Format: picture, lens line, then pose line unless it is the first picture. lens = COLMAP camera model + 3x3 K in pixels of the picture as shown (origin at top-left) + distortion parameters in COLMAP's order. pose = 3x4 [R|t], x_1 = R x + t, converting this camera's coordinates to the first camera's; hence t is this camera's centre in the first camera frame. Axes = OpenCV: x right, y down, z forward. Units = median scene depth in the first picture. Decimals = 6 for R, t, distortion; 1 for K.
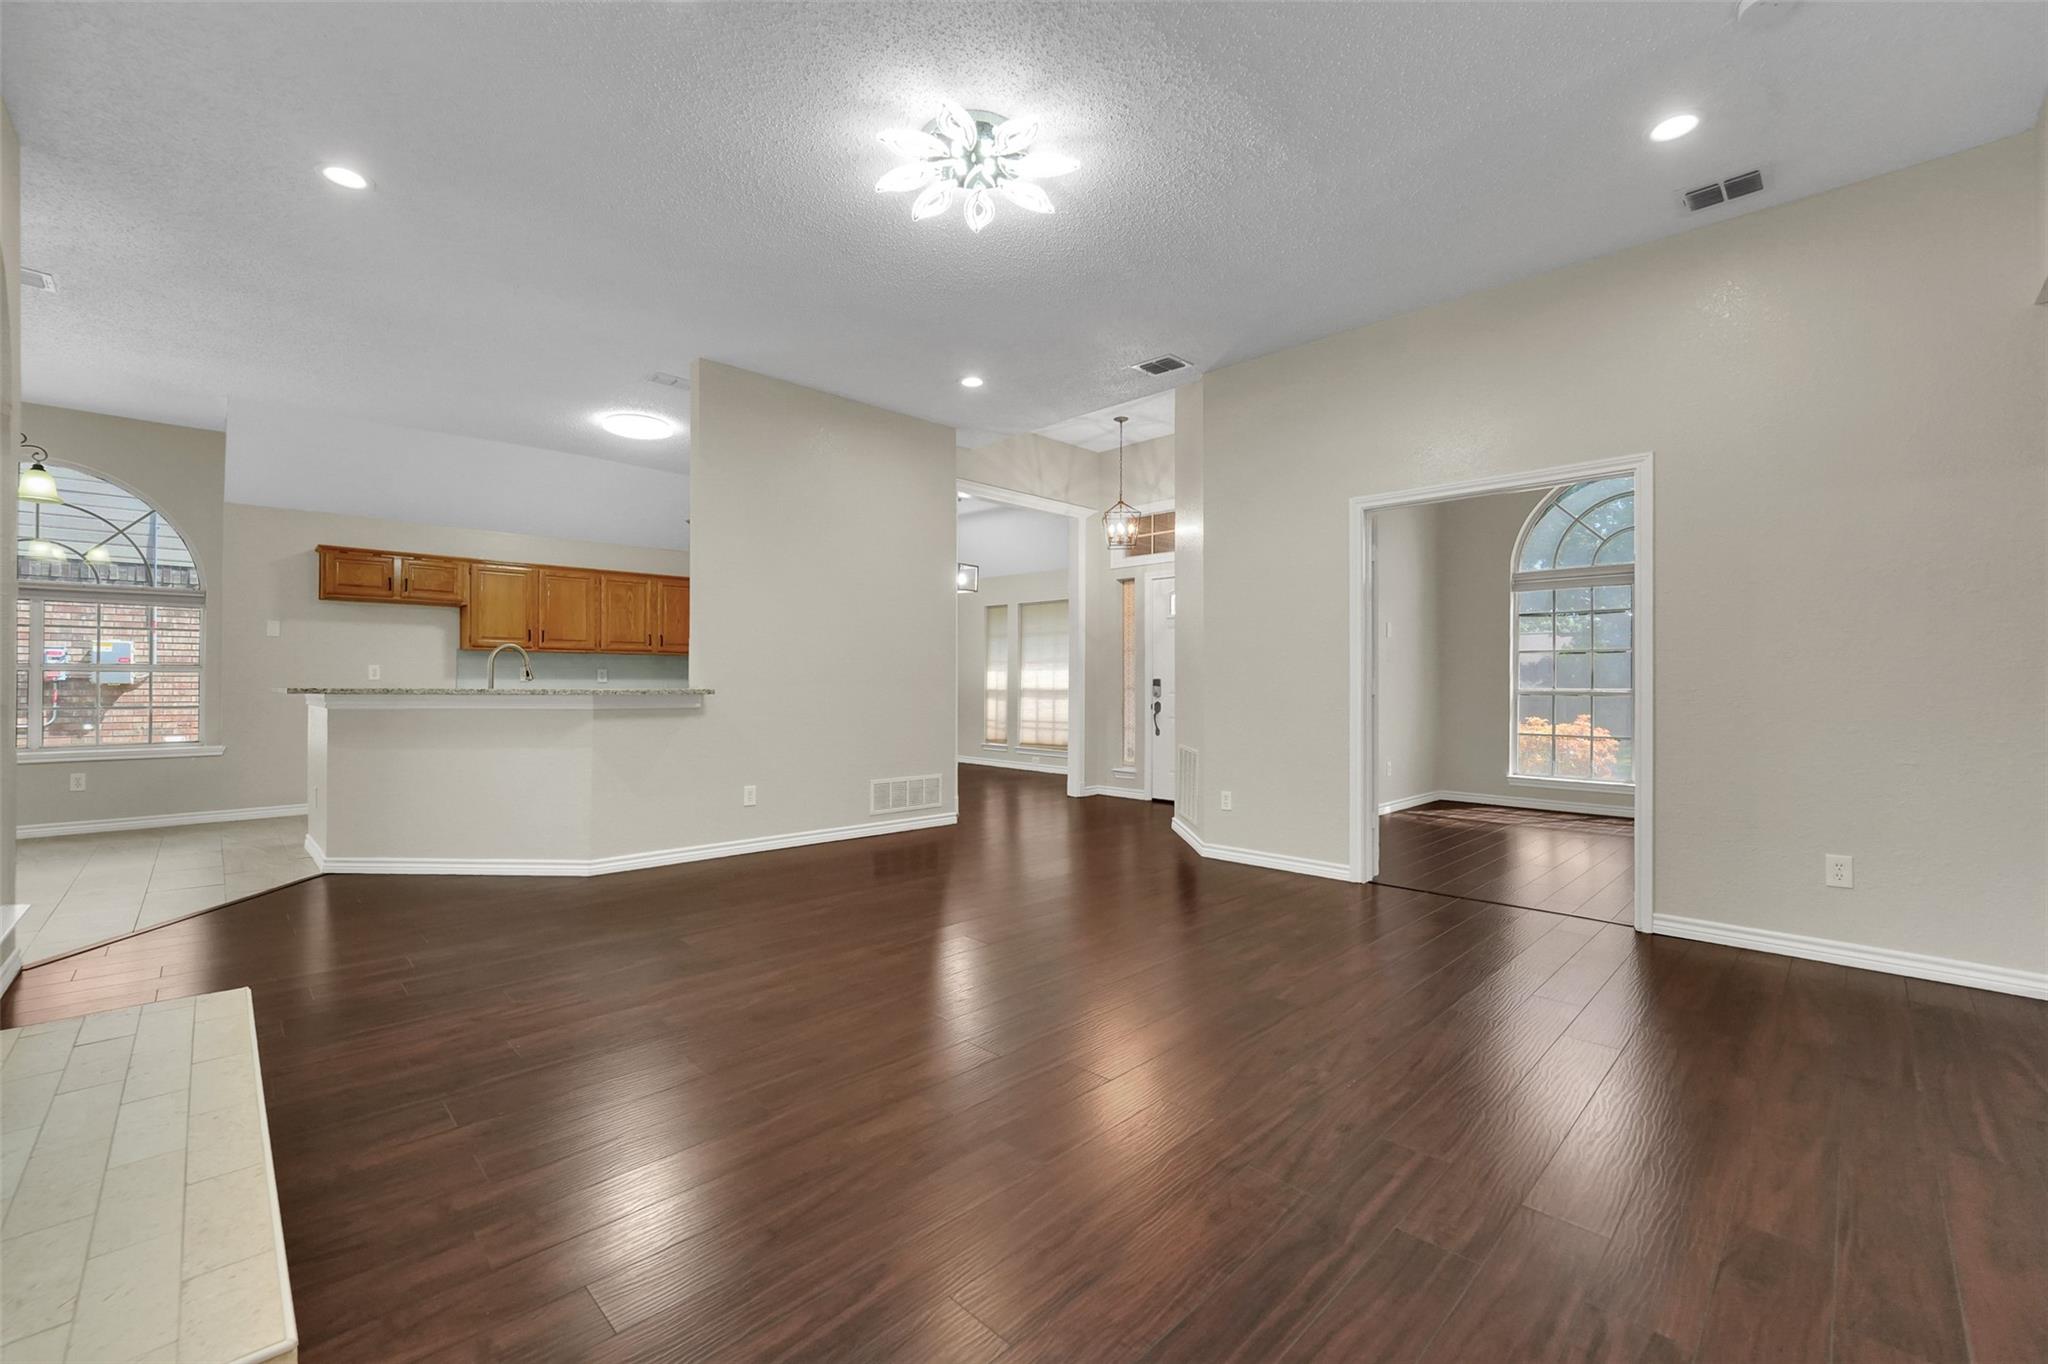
lens RADIAL K [[839.6, 0, 1018.1], [0, 839.6, 671.9], [0, 0, 1]] dist [-0.013150, -0.000159]
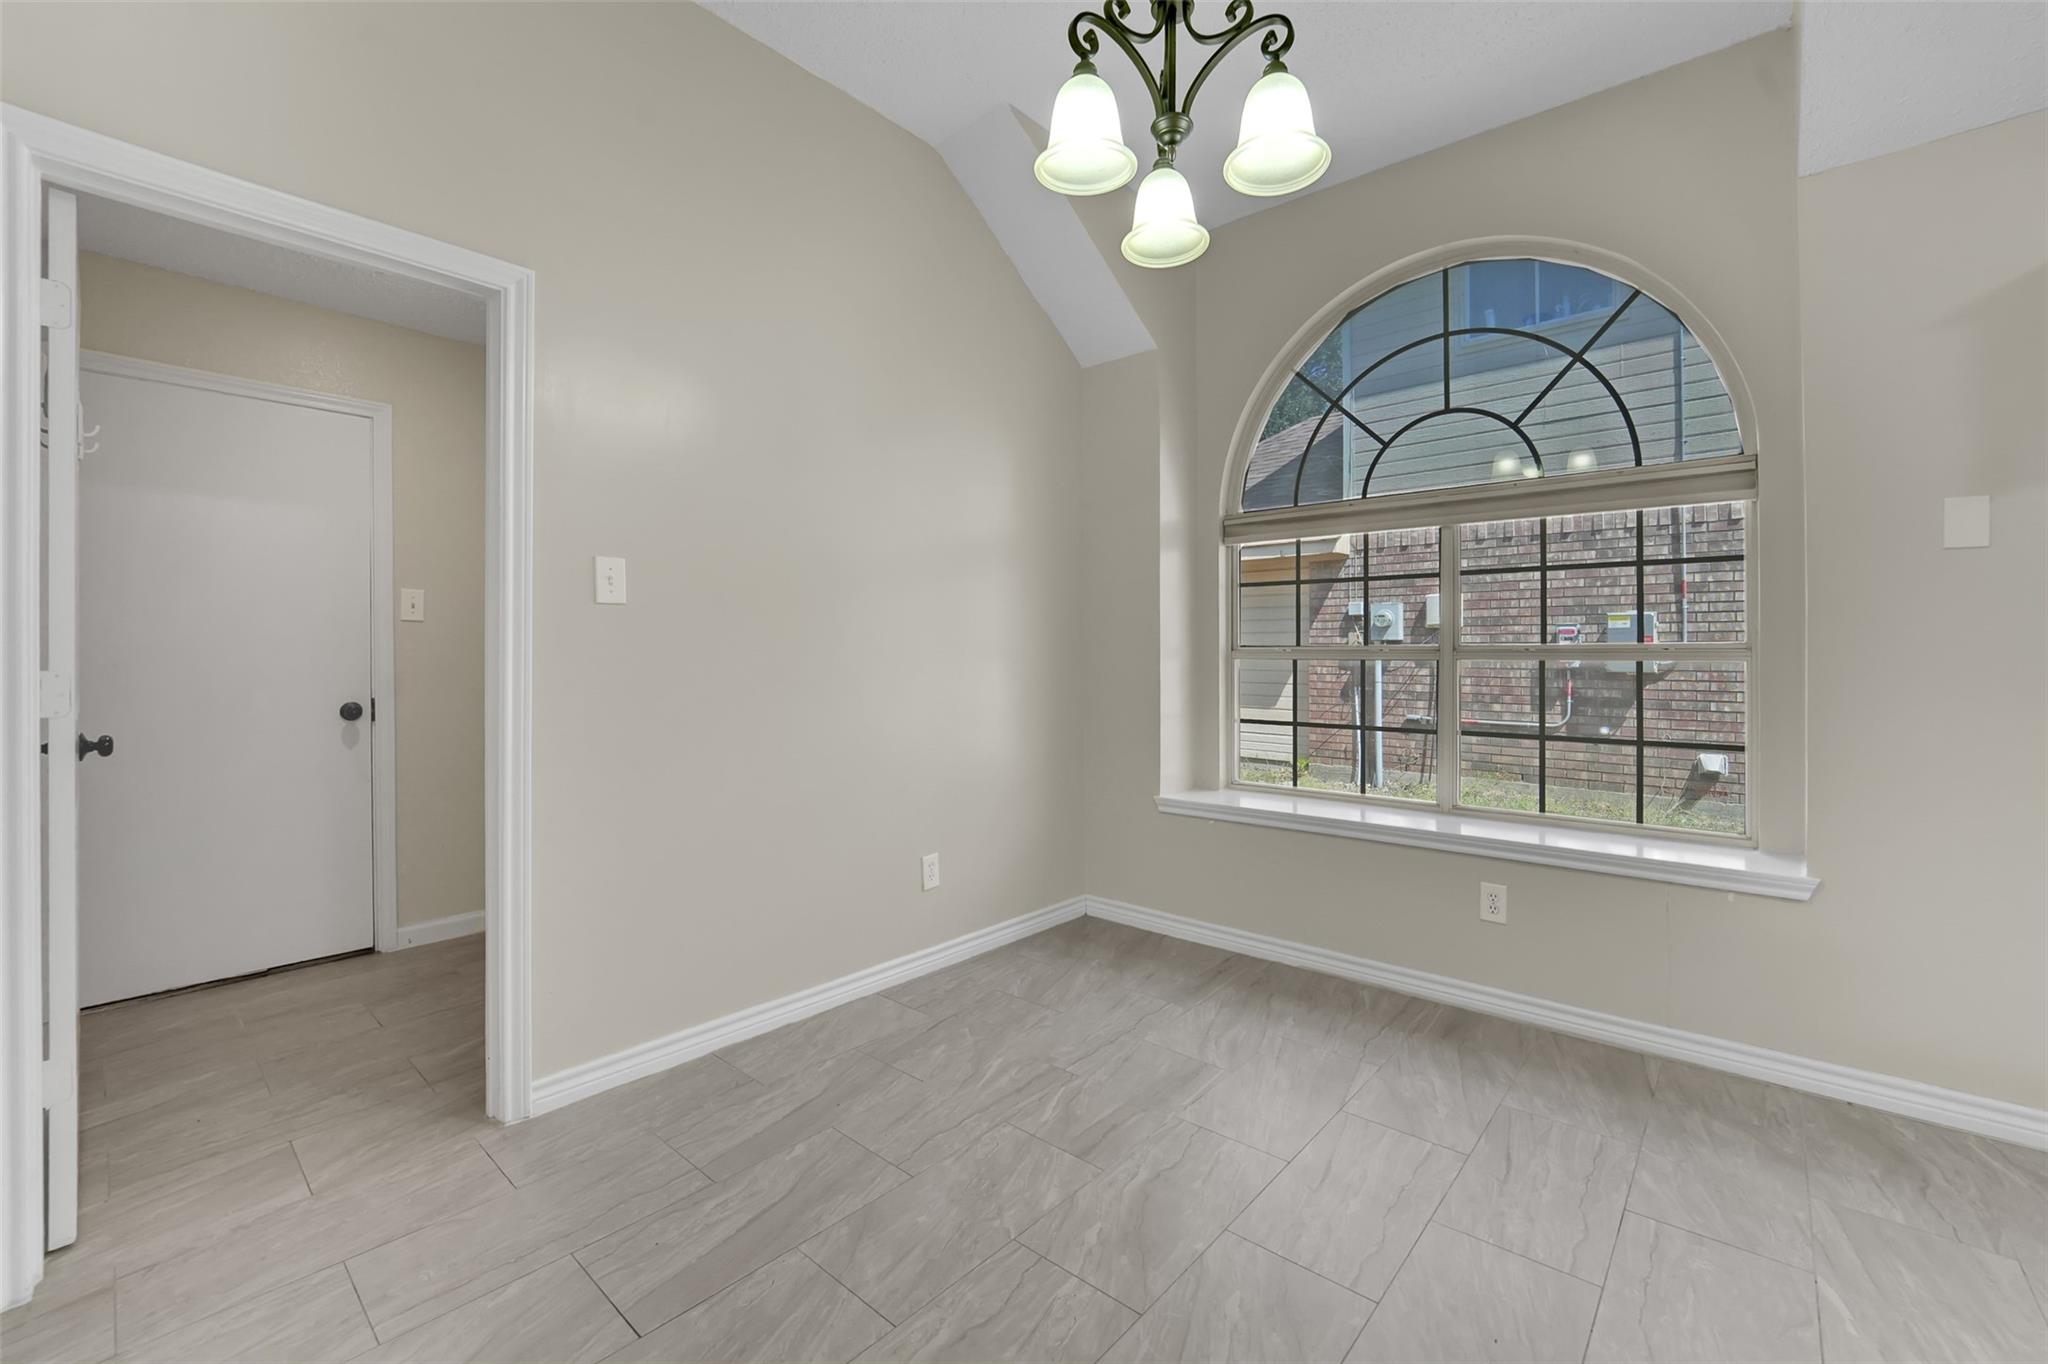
lens RADIAL K [[839.6, 0, 1032.3], [0, 839.6, 660.6], [0, 0, 1]] dist [-0.013150, -0.000159]
pose [[0.078923, 0.000170, -0.996881, -0.460271], [0.012583, 0.999920, 0.001167, -0.003772], [0.996801, -0.012636, 0.078914, 0.468679]]
